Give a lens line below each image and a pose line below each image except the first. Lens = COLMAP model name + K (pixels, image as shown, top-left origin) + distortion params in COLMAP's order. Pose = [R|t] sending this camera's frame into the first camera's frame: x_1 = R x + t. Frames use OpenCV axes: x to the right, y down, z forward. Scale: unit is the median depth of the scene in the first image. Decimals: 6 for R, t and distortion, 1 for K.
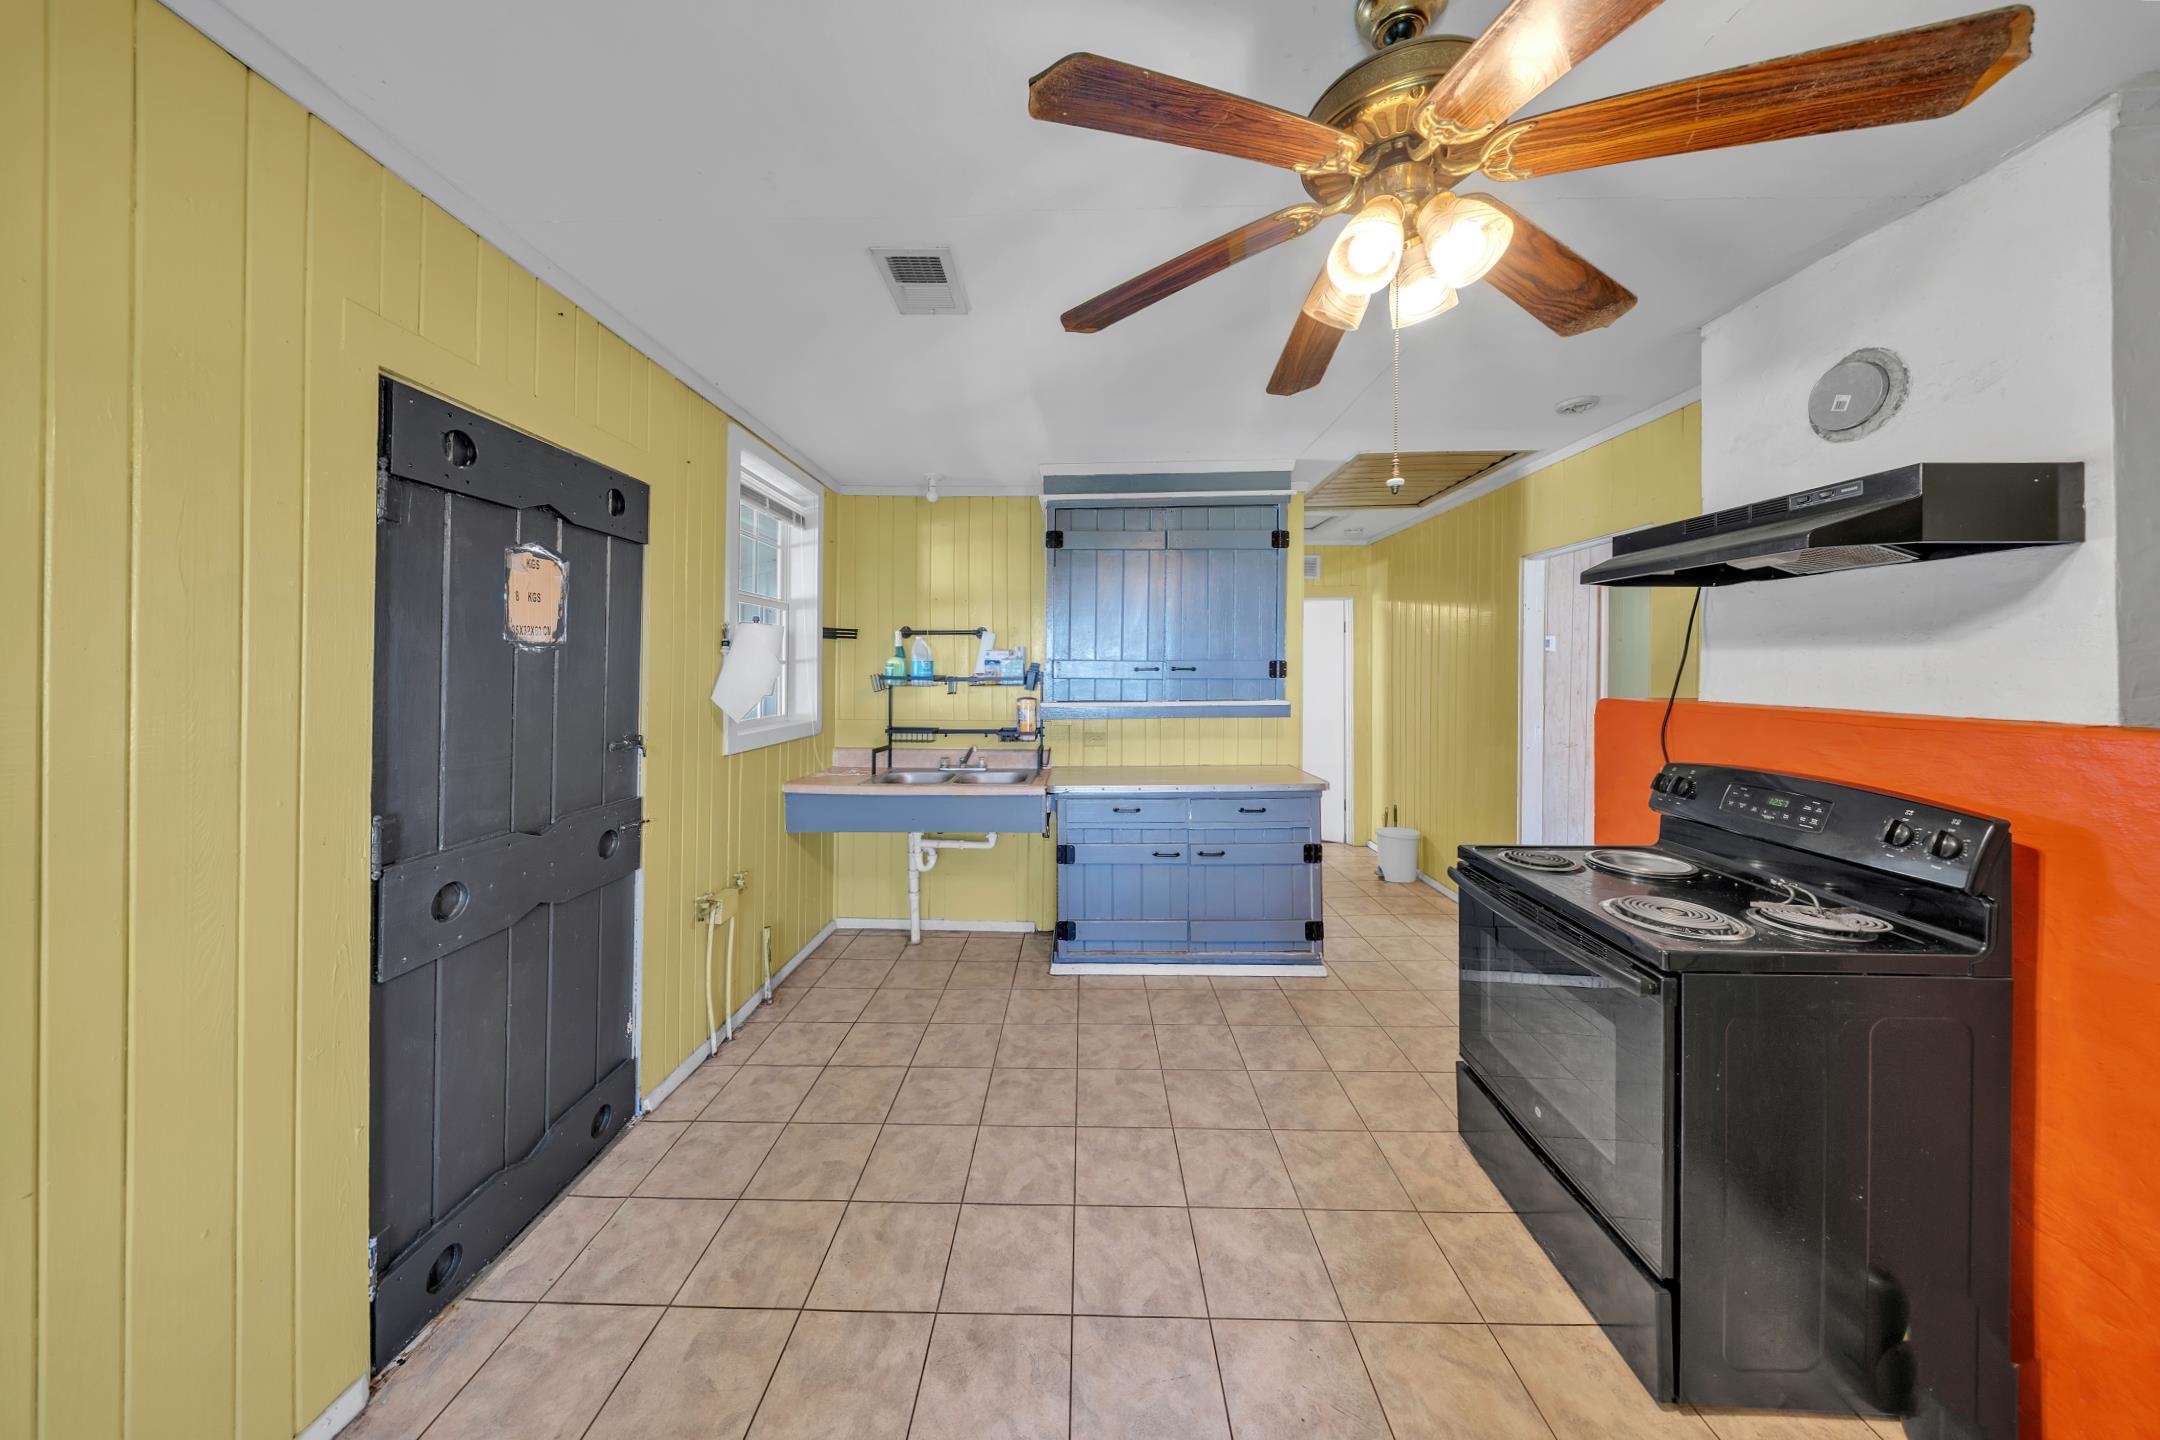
lens RADIAL K [[666.0, 0, 1059.2], [0, 666.0, 657.7], [0, 0, 1]] dist [0.000648, -0.002906]
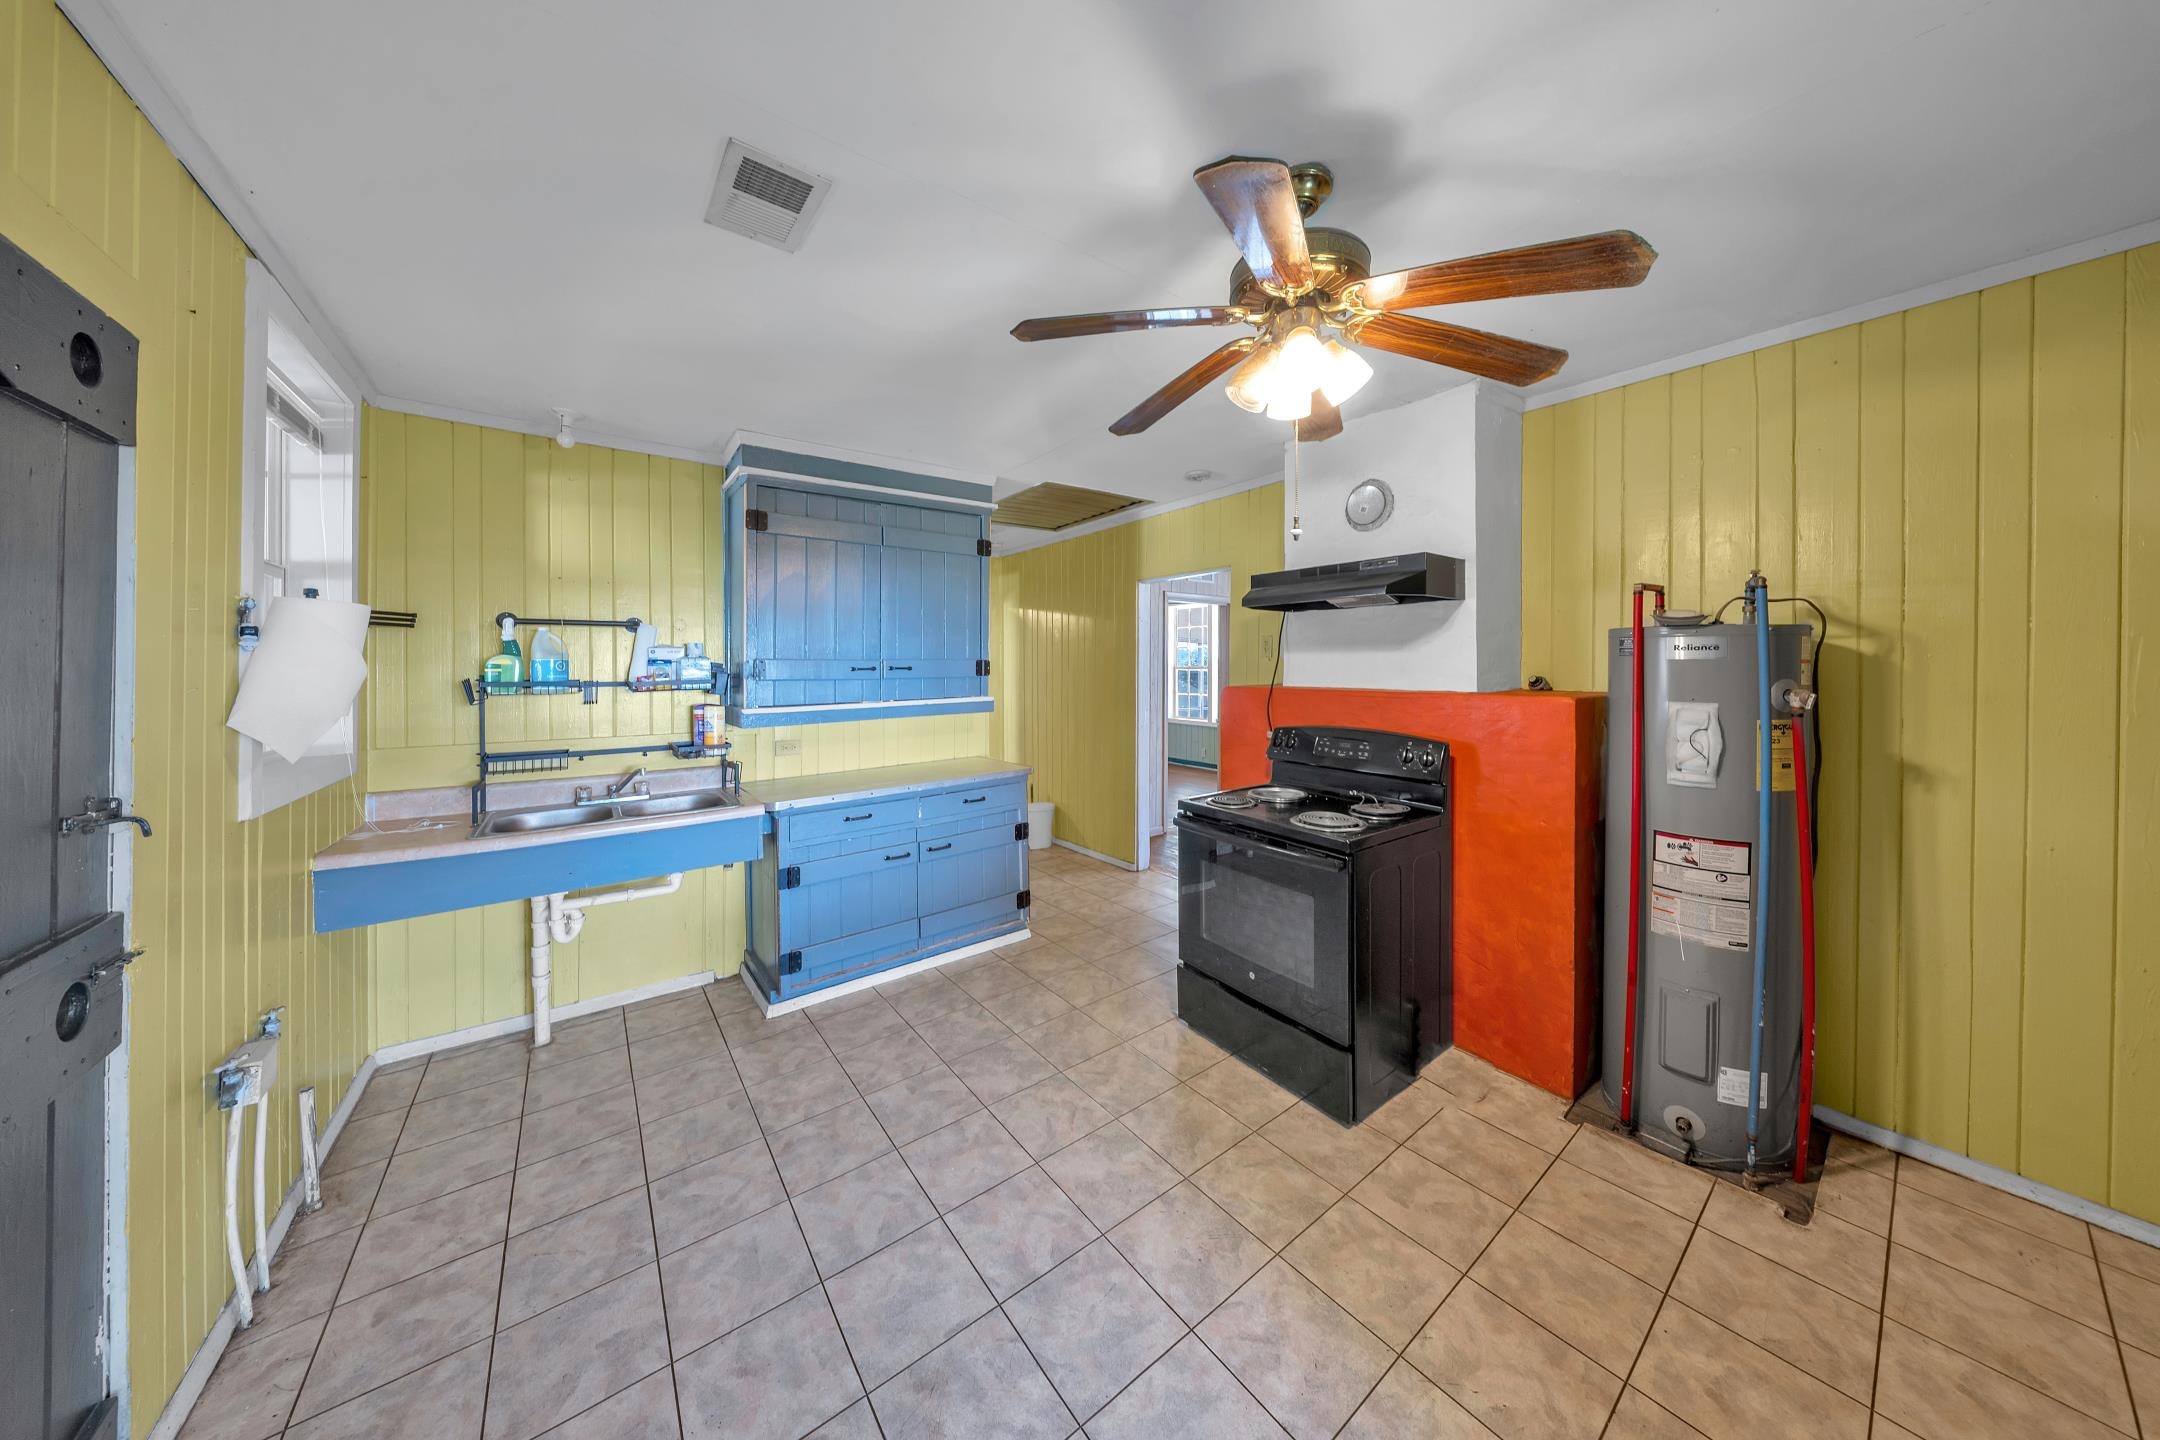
lens RADIAL K [[666.5, 0, 1076.8], [0, 666.5, 662.6], [0, 0, 1]] dist [0.000609, -0.002818]
pose [[0.777966, -0.002946, 0.628300, -0.357811], [-0.002441, 0.999967, 0.007711, -0.000163], [-0.628302, -0.007533, 0.777933, 0.096956]]
